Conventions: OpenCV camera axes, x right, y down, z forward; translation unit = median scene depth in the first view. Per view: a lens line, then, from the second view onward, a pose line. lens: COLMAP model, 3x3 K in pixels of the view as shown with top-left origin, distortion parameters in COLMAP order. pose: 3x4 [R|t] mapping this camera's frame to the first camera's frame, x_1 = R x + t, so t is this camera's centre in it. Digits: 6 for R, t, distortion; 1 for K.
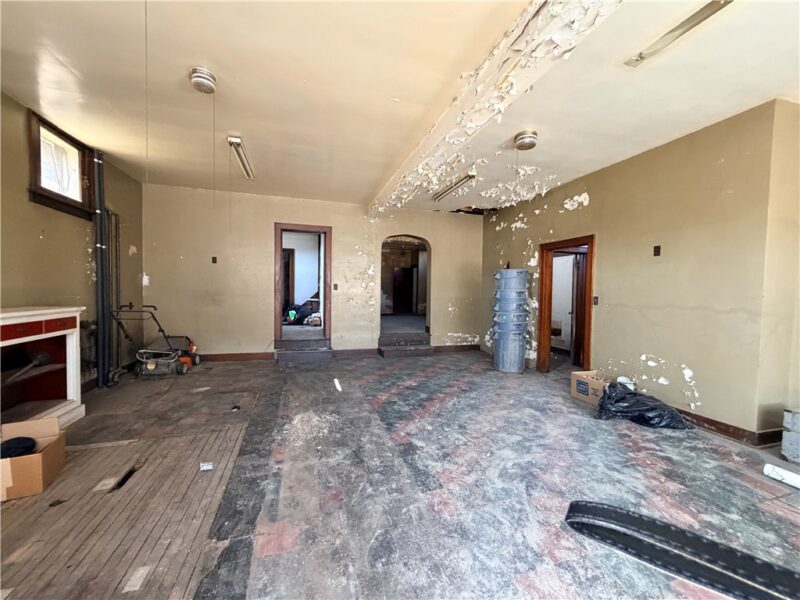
lens RADIAL K [[318.8, 0, 398.1], [0, 318.8, 300.6], [0, 0, 1]] dist [0.000102, 0.000066]
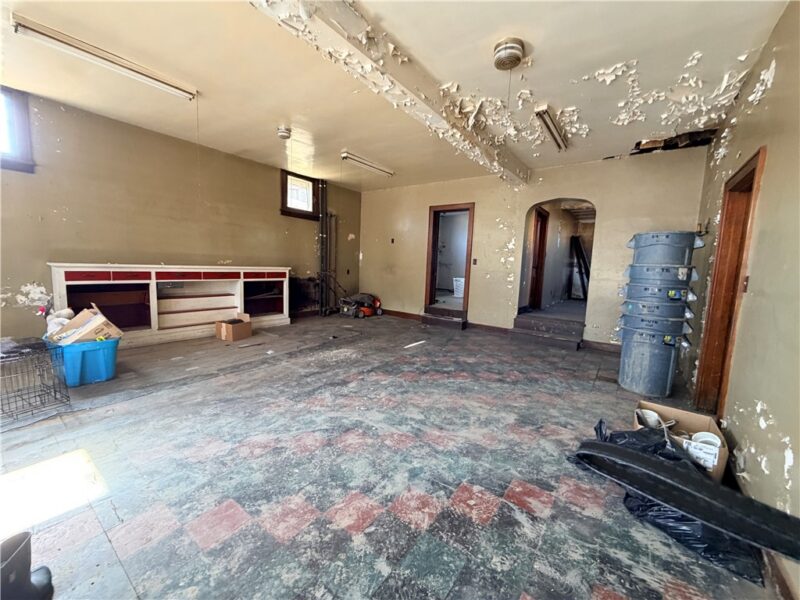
lens RADIAL K [[318.8, 0, 398.1], [0, 318.8, 300.6], [0, 0, 1]] dist [0.000102, 0.000066]
pose [[0.594268, 0.100362, -0.797981, 0.949726], [-0.057669, 0.994947, 0.082188, 0.022129], [0.802197, -0.002823, 0.597053, 0.369377]]
